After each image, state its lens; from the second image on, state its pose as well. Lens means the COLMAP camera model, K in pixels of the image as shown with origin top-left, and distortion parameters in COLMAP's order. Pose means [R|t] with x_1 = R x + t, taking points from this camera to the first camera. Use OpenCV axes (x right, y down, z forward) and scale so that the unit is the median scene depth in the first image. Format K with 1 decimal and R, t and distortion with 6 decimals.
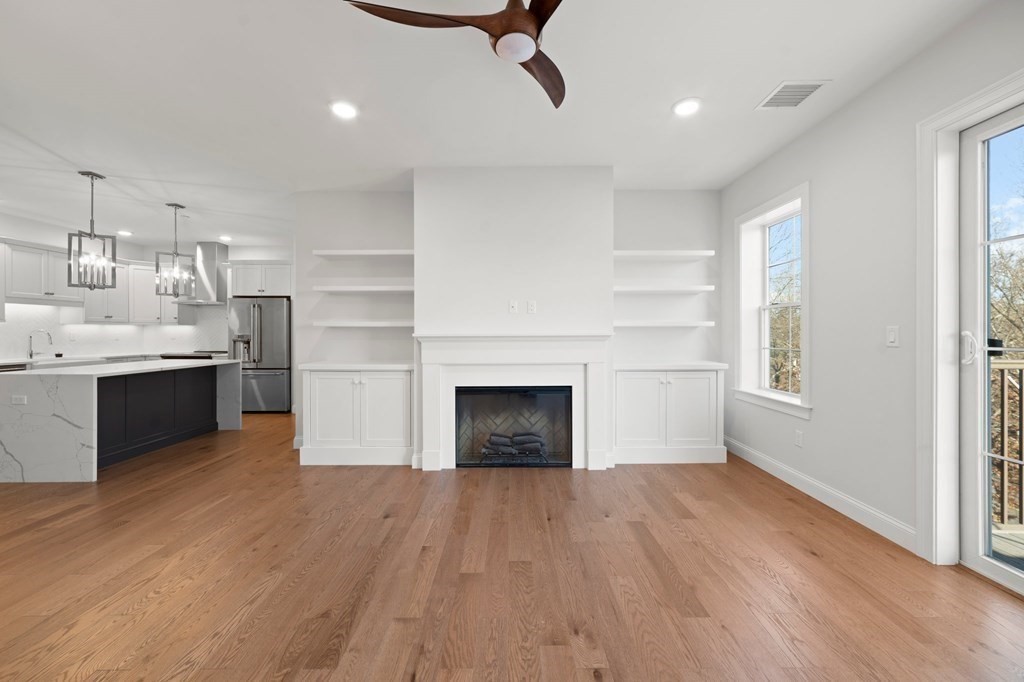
lens RADIAL K [[384.1, 0, 514.8], [0, 384.1, 331.3], [0, 0, 1]] dist [-0.000818, 0.000528]
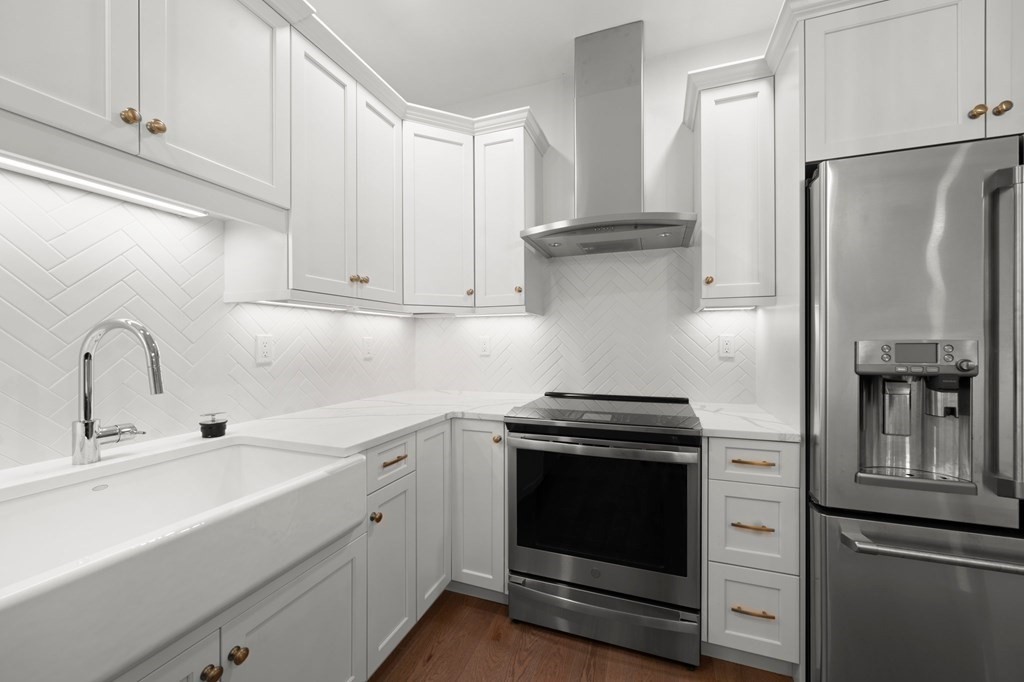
lens RADIAL K [[384.1, 0, 514.8], [0, 384.1, 331.3], [0, 0, 1]] dist [-0.000818, 0.000528]
pose [[0.941648, -0.015063, -0.336263, -0.839117], [0.008775, 0.999757, -0.020210, 0.005659], [0.336485, 0.016080, 0.941551, 0.758569]]
